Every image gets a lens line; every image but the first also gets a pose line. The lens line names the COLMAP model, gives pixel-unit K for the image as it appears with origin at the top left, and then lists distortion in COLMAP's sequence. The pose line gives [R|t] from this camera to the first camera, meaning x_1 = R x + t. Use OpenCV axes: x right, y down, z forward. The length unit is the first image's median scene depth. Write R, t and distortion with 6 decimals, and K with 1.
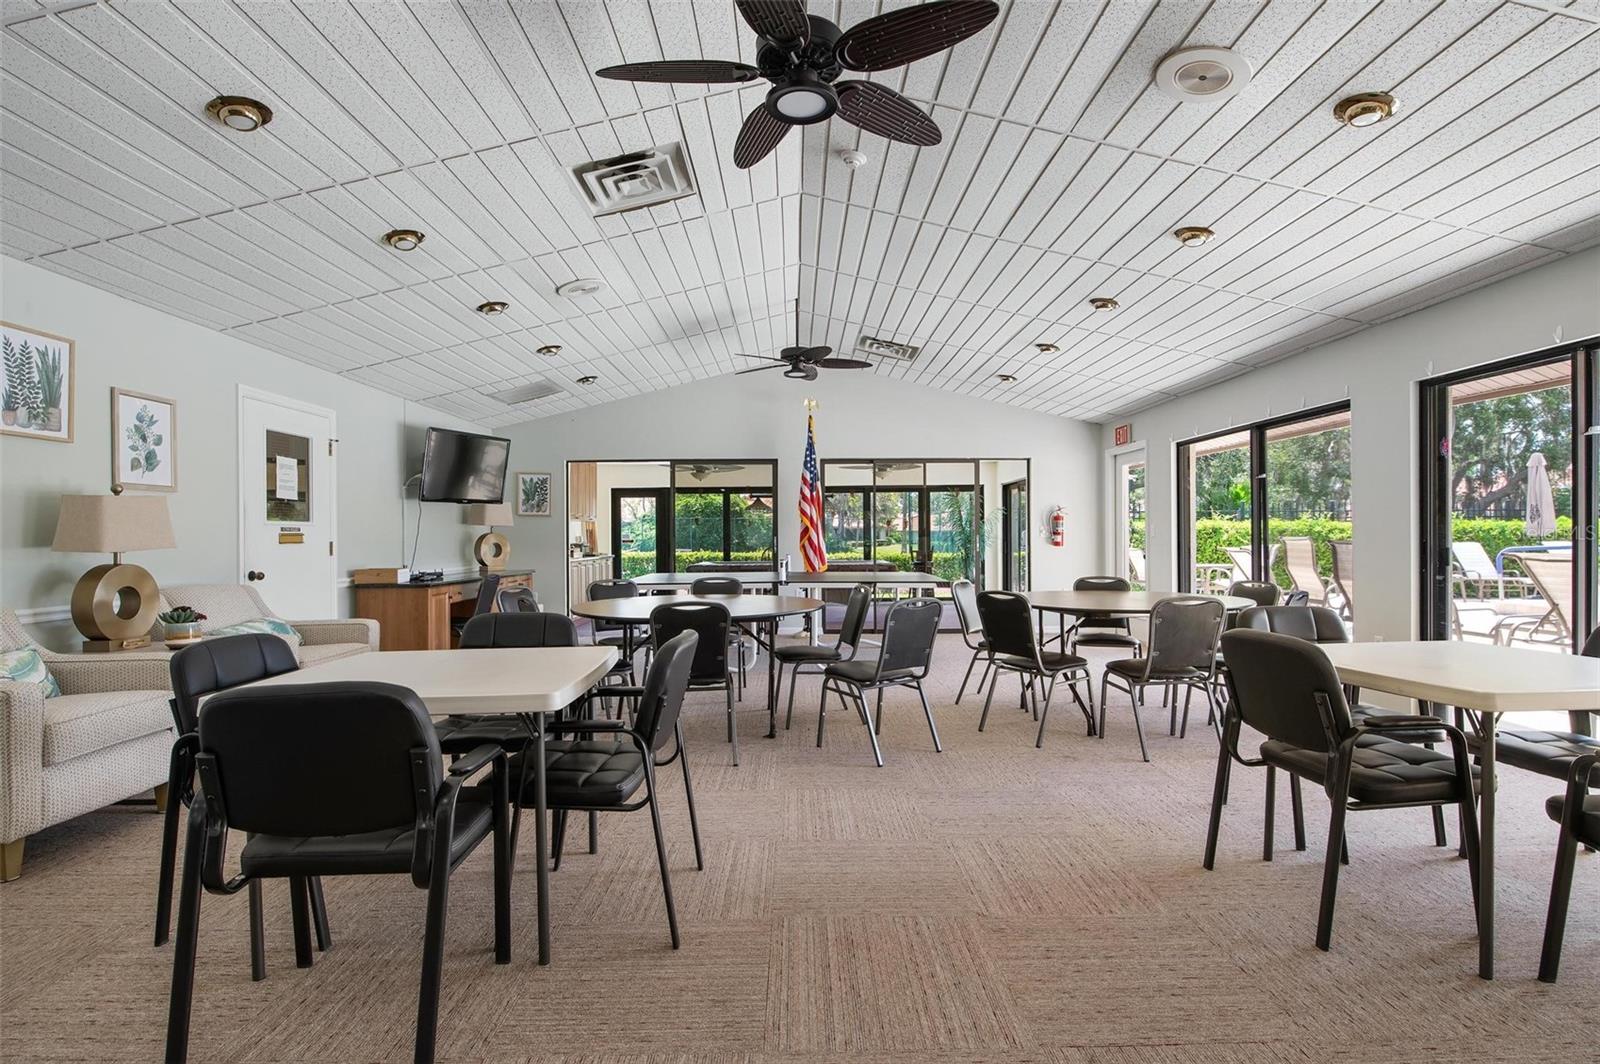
lens RADIAL K [[827.8, 0, 800.0], [0, 827.8, 532.0], [0, 0, 1]] dist [-0.004306, -0.000974]
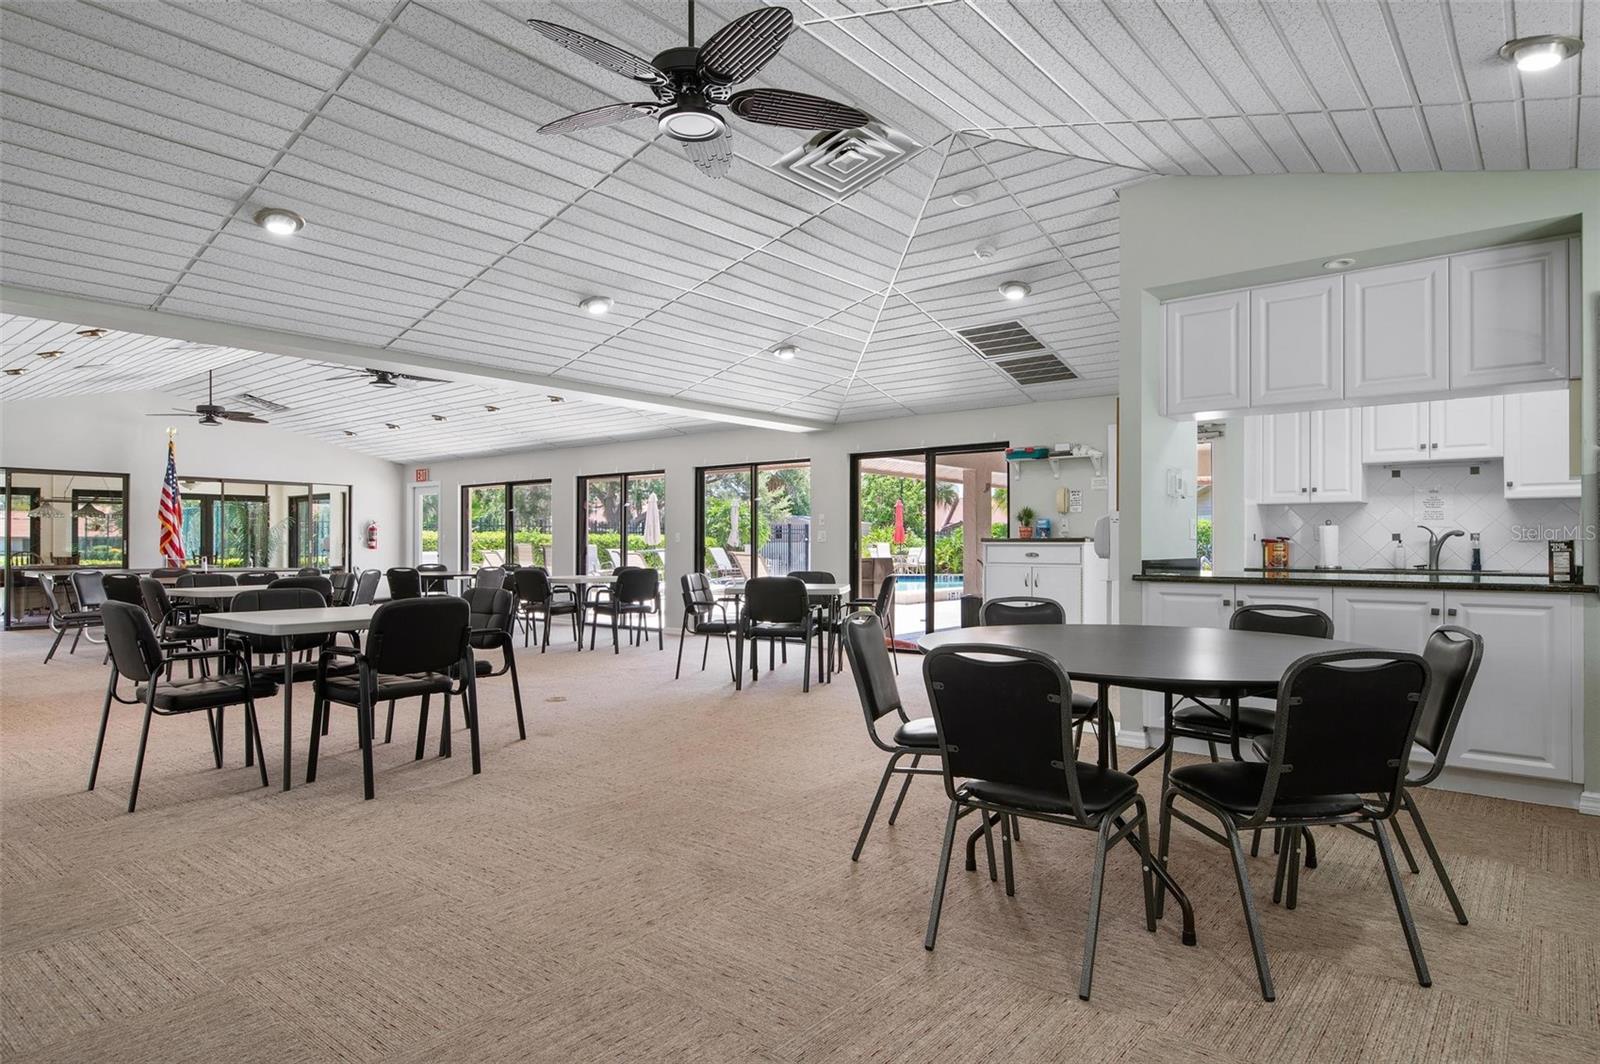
lens RADIAL K [[938.0, 0, 800.0], [0, 938.0, 532.0], [0, 0, 1]] dist [-0.000599, -0.000259]
pose [[0.663293, 0.017883, 0.748146, -0.406127], [-0.009334, 0.999834, -0.015624, 0.006307], [-0.748301, 0.003380, 0.663350, -0.613228]]
